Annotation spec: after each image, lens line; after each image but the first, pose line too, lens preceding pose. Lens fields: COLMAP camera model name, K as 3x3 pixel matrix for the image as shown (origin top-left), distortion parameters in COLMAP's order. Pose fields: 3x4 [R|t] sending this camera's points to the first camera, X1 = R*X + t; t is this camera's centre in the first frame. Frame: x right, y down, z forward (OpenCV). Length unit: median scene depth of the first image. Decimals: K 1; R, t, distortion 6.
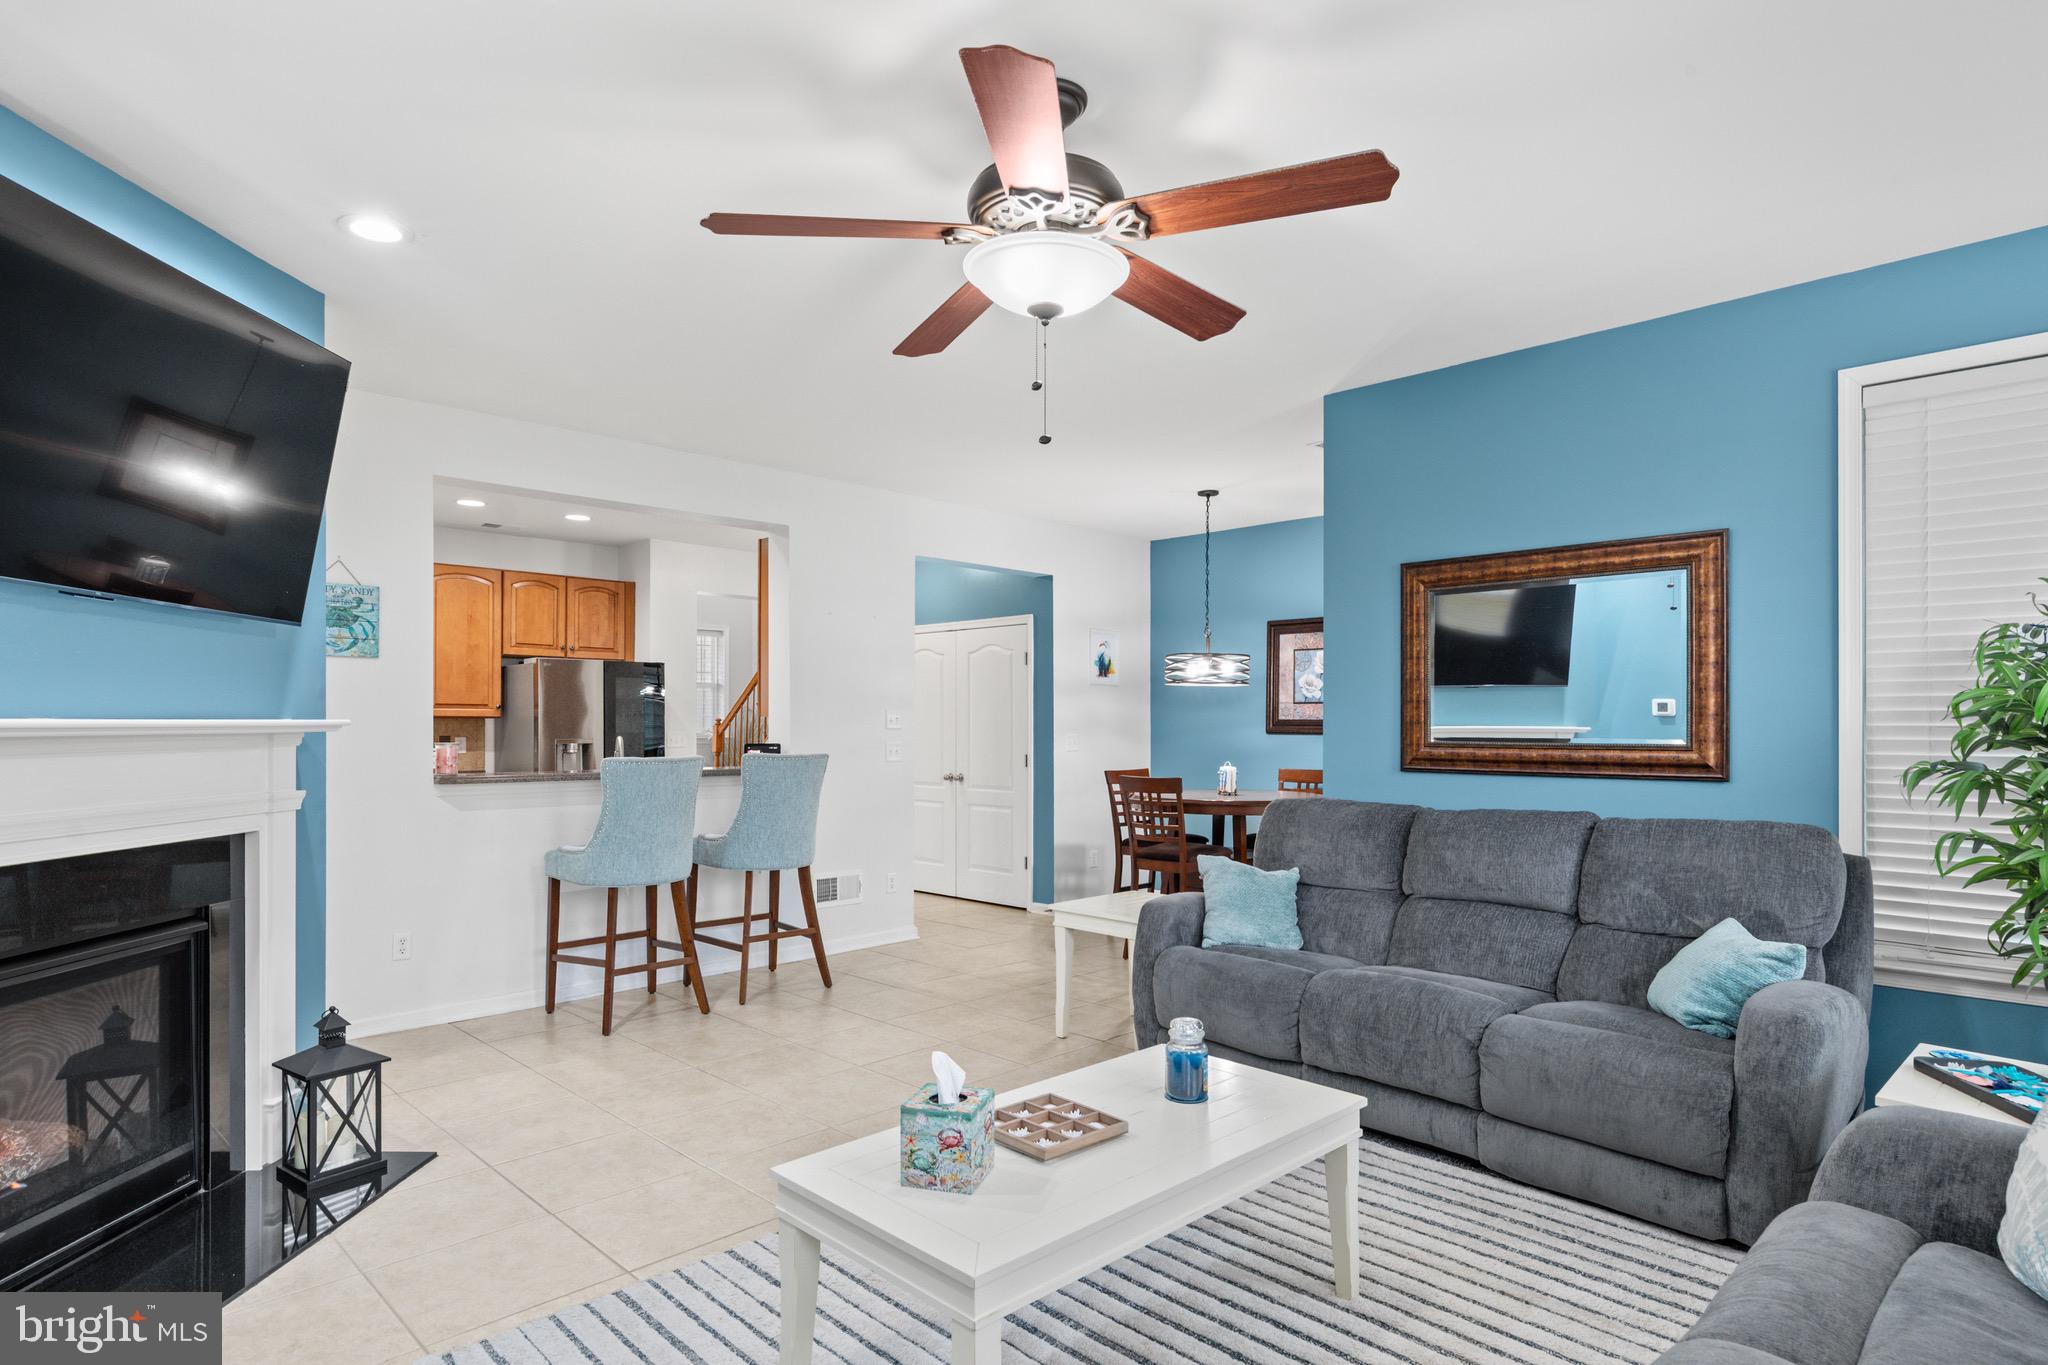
lens RADIAL K [[1104.6, 0, 1026.4], [0, 1104.6, 728.8], [0, 0, 1]] dist [0.001751, 0.000195]
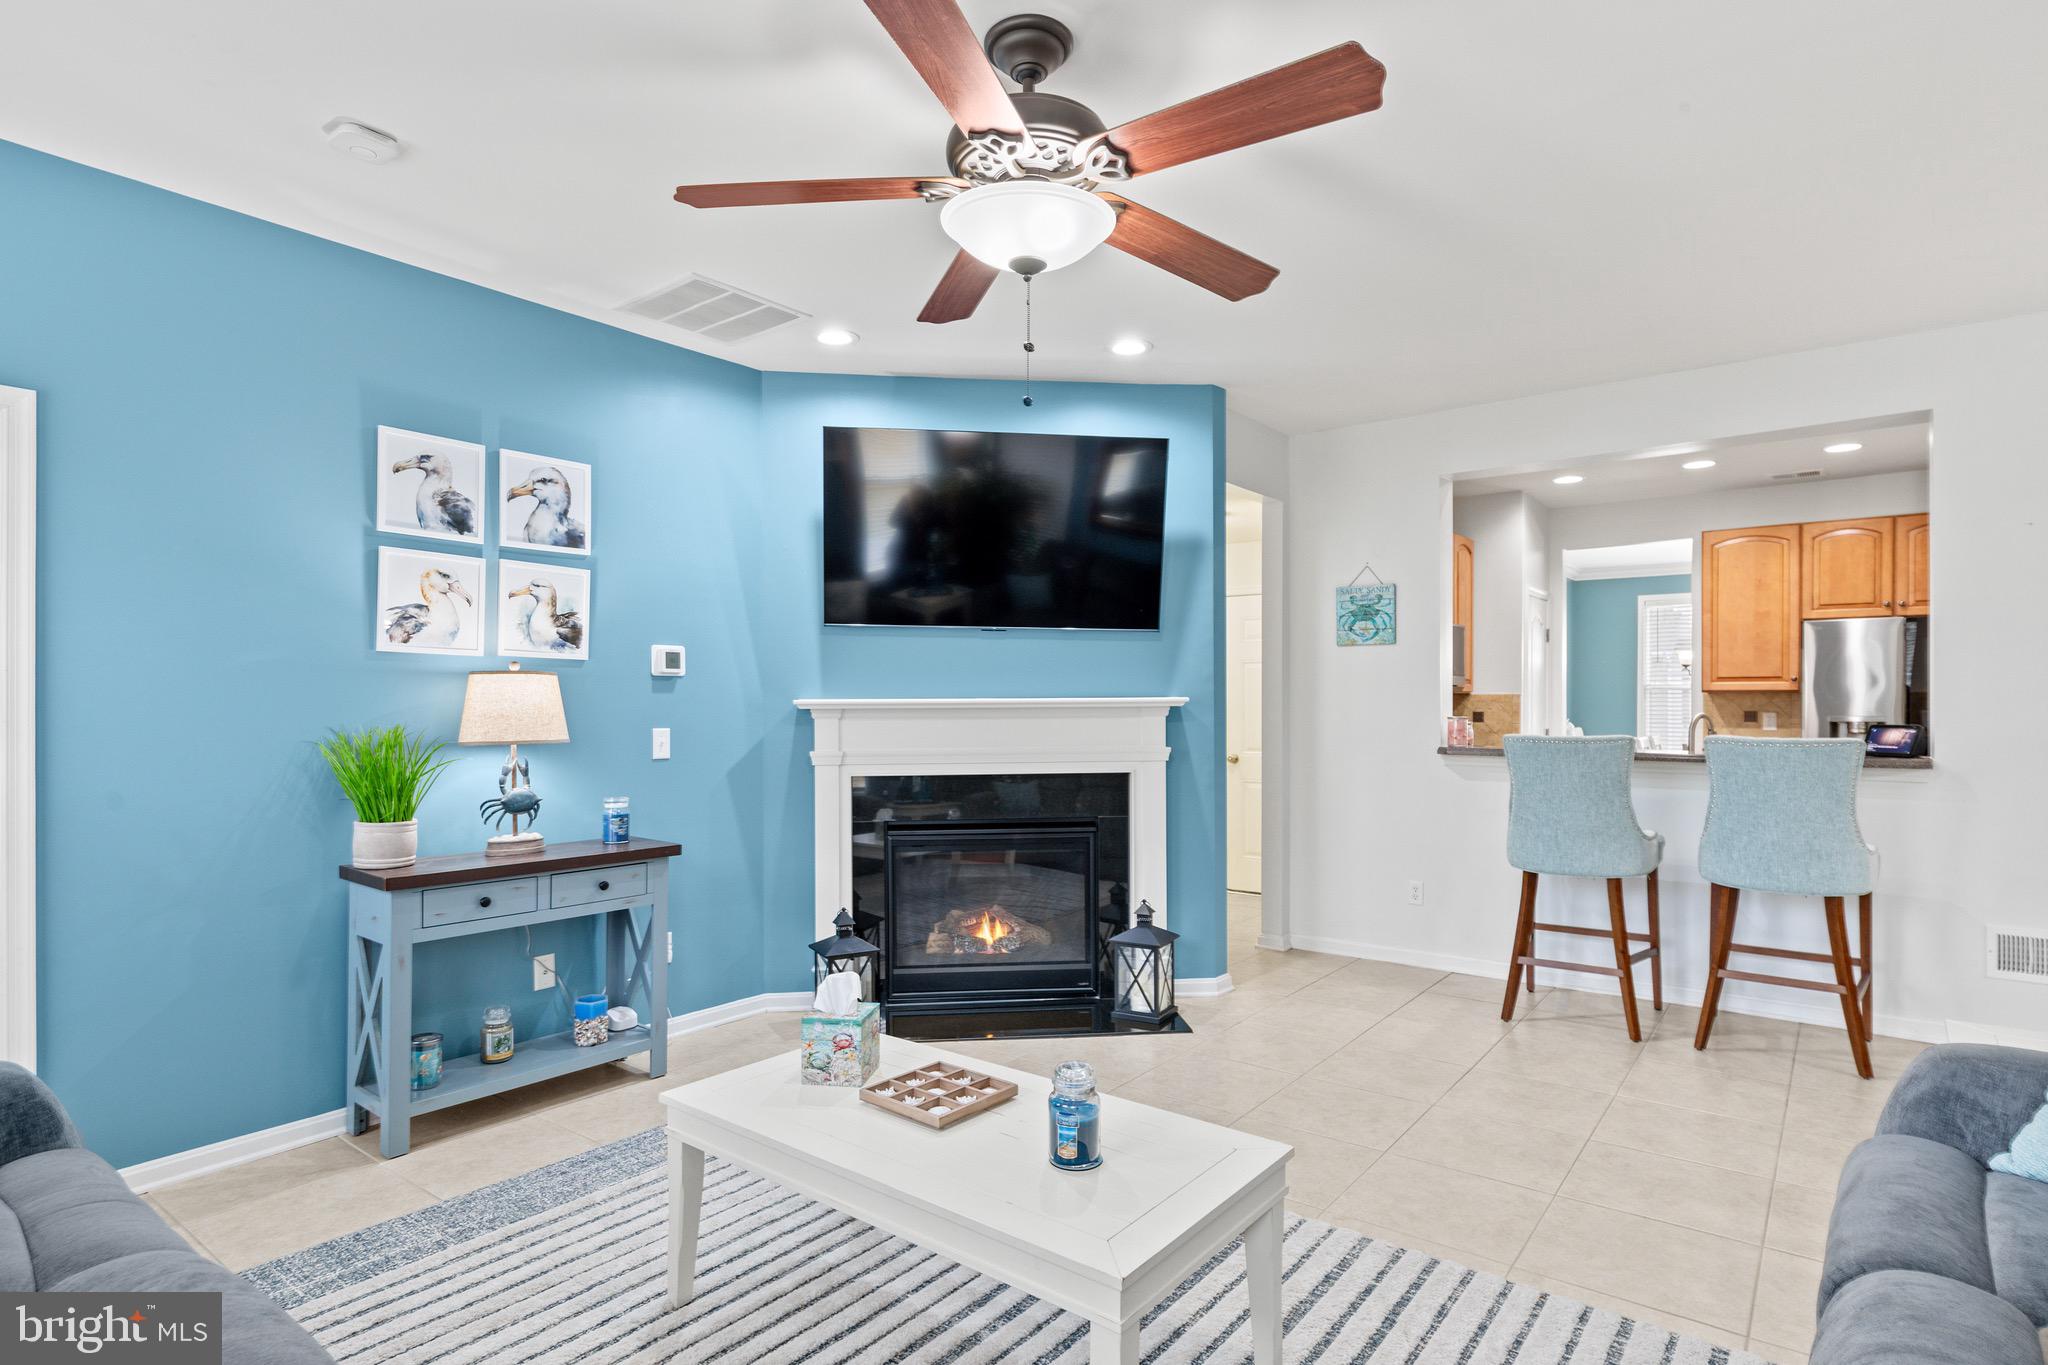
lens RADIAL K [[1066.1, 0, 1029.7], [0, 1066.1, 706.1], [0, 0, 1]] dist [0.003893, 0.000605]
pose [[0.128092, 0.002271, -0.991760, 0.482690], [0.000334, 0.999997, 0.002332, -0.000304], [0.991762, -0.000630, 0.128091, 0.458748]]
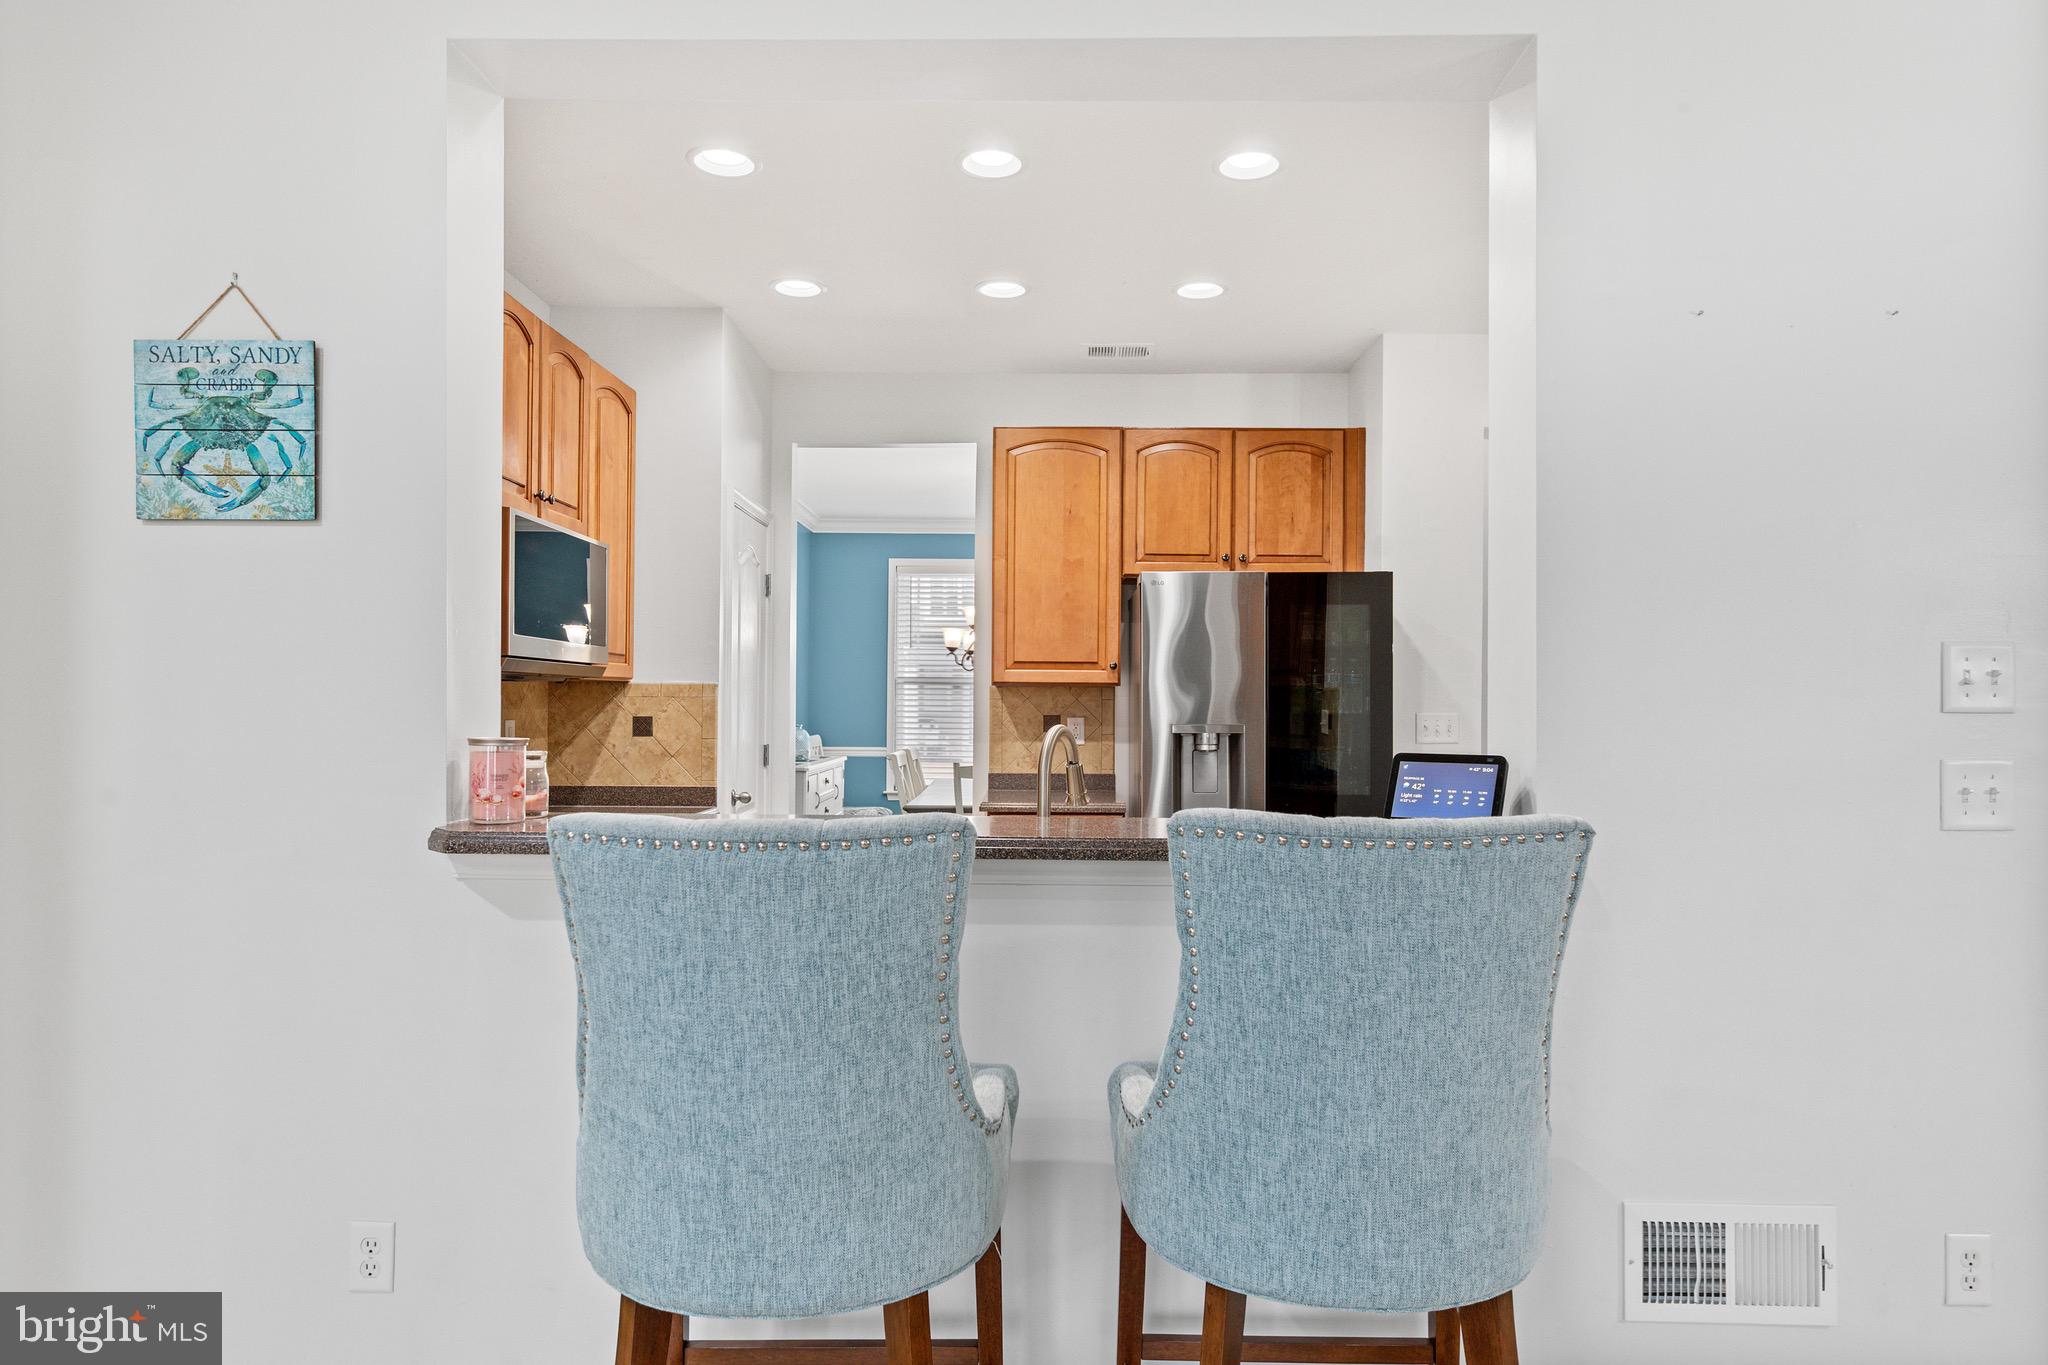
lens RADIAL K [[1208.3, 0, 1025.7], [0, 1208.3, 693.3], [0, 0, 1]] dist [0.001681, 0.000920]
pose [[0.698234, -0.001339, -0.715868, -0.096811], [-0.006060, 0.999951, -0.007782, -0.000585], [0.715844, 0.009772, 0.698192, 0.863084]]
